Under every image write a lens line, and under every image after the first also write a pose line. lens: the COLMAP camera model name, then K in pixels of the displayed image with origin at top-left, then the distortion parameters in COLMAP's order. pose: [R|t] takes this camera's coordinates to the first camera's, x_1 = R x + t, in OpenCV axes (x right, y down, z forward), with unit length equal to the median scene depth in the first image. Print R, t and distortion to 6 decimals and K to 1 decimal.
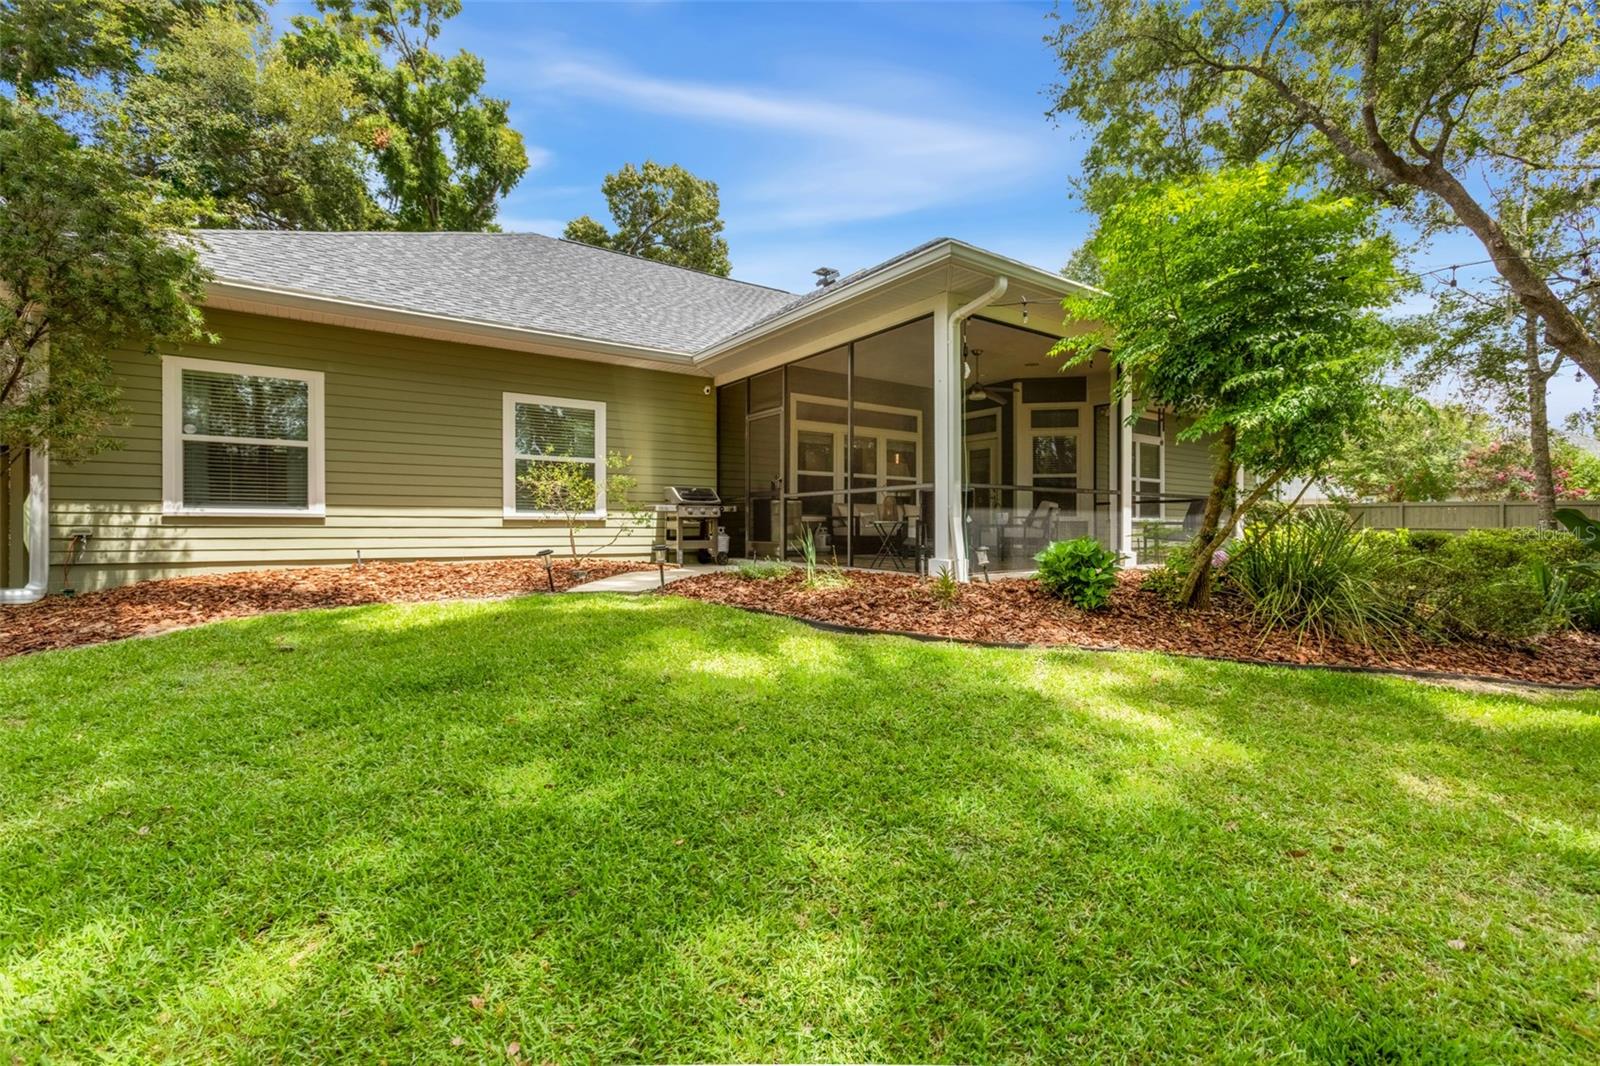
lens RADIAL K [[714.0, 0, 810.4], [0, 714.0, 522.2], [0, 0, 1]] dist [-0.011643, 0.008282]
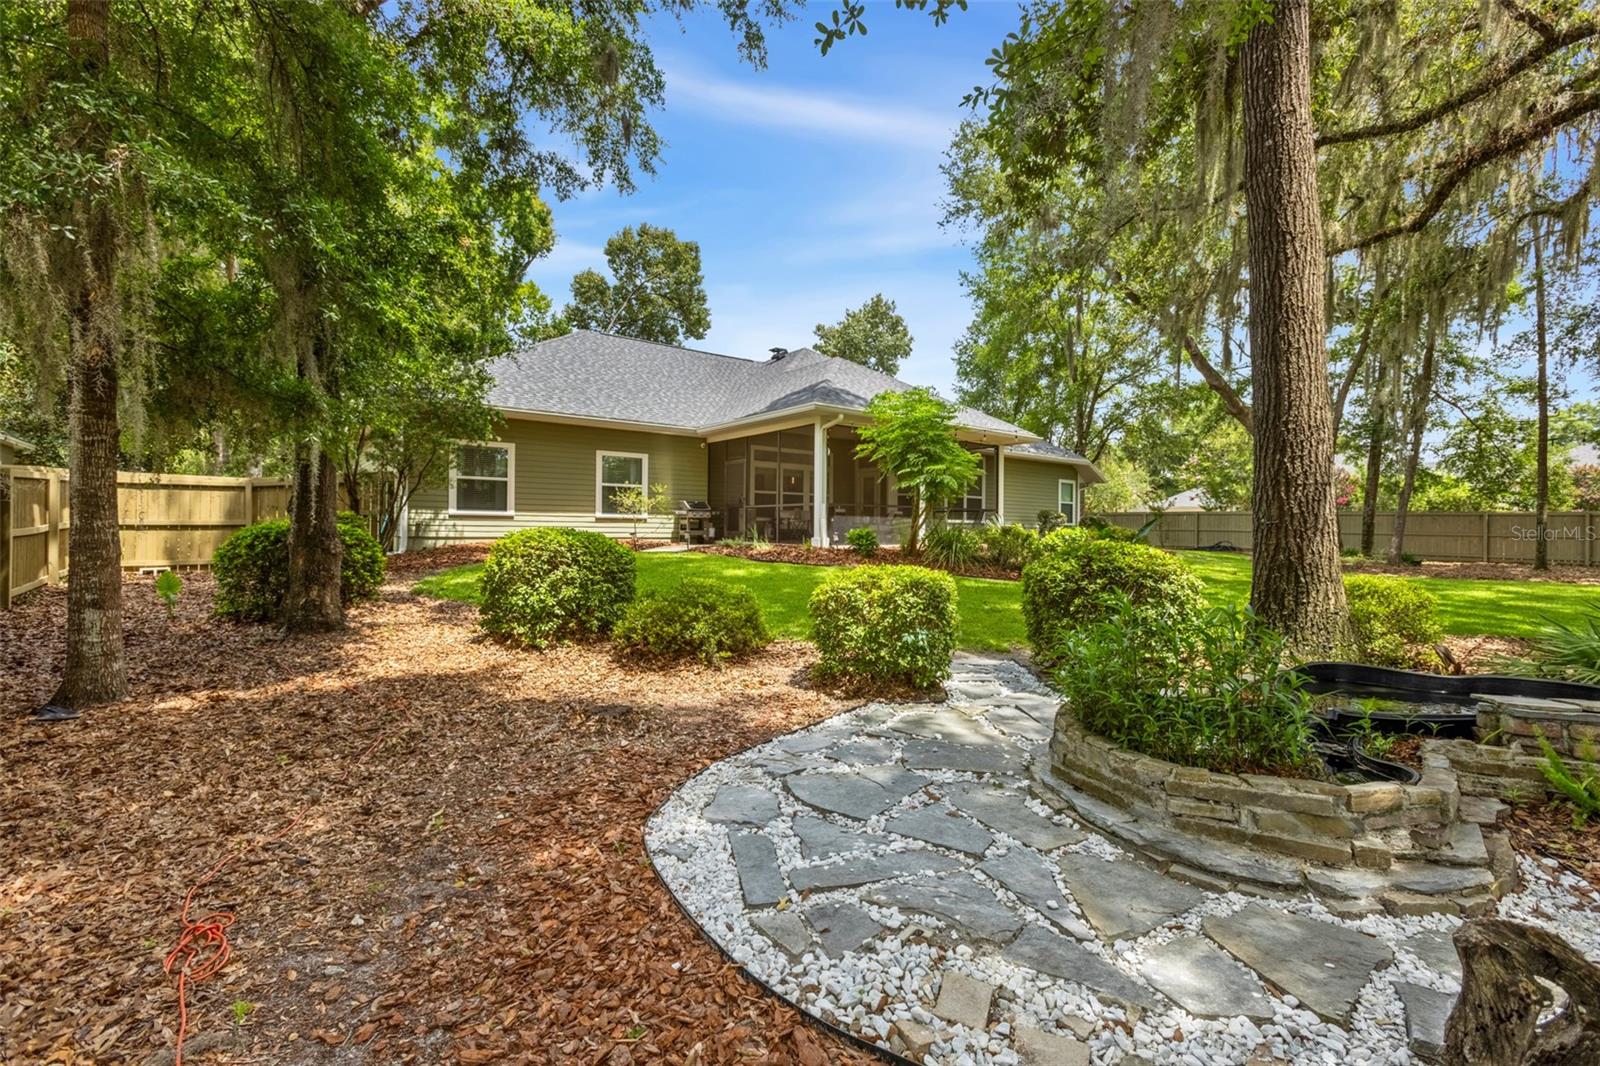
lens RADIAL K [[714.0, 0, 796.7], [0, 714.0, 522.1], [0, 0, 1]] dist [-0.011643, 0.008282]
pose [[0.999641, 0.010220, 0.024769, 0.047795], [-0.010236, 0.999947, 0.000515, 0.000865], [-0.024762, -0.000769, 0.999693, -0.826634]]
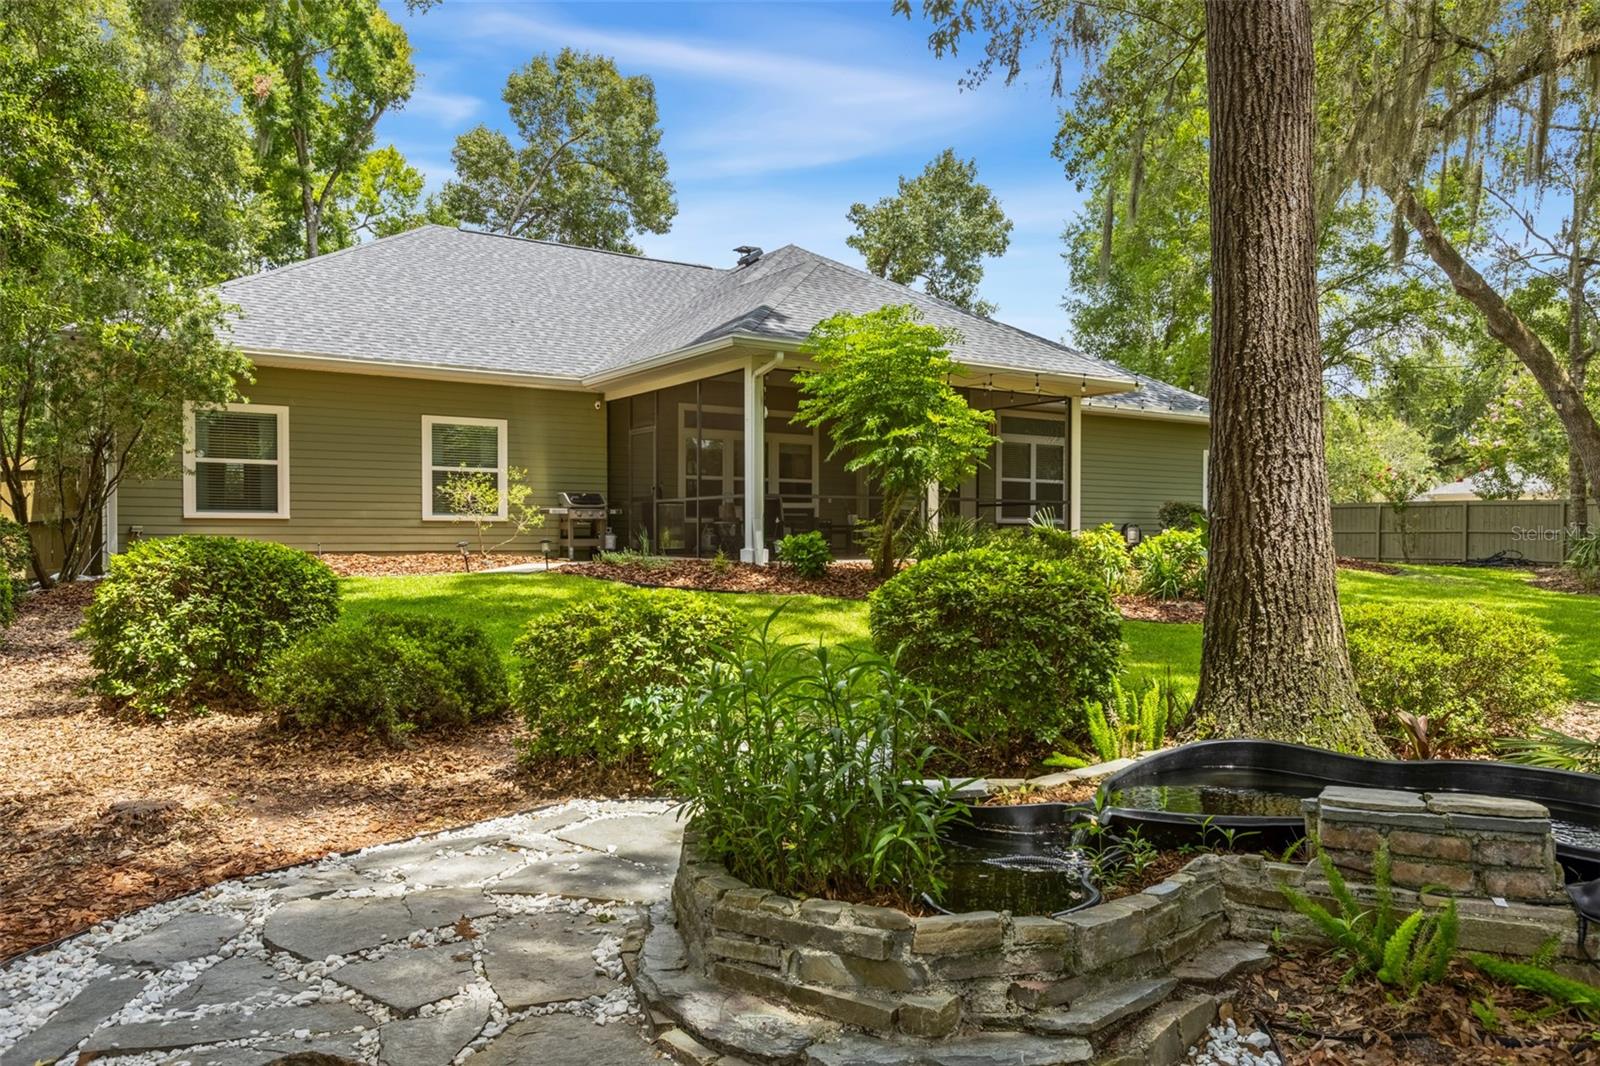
lens RADIAL K [[1153.1, 0, 797.4], [0, 1153.1, 547.3], [0, 0, 1]] dist [0.003887, 0.009869]
pose [[0.999121, 0.002119, -0.041877, 0.262181], [-0.001271, 0.999794, 0.020273, 0.000657], [0.041911, -0.020202, 0.998917, -0.852908]]
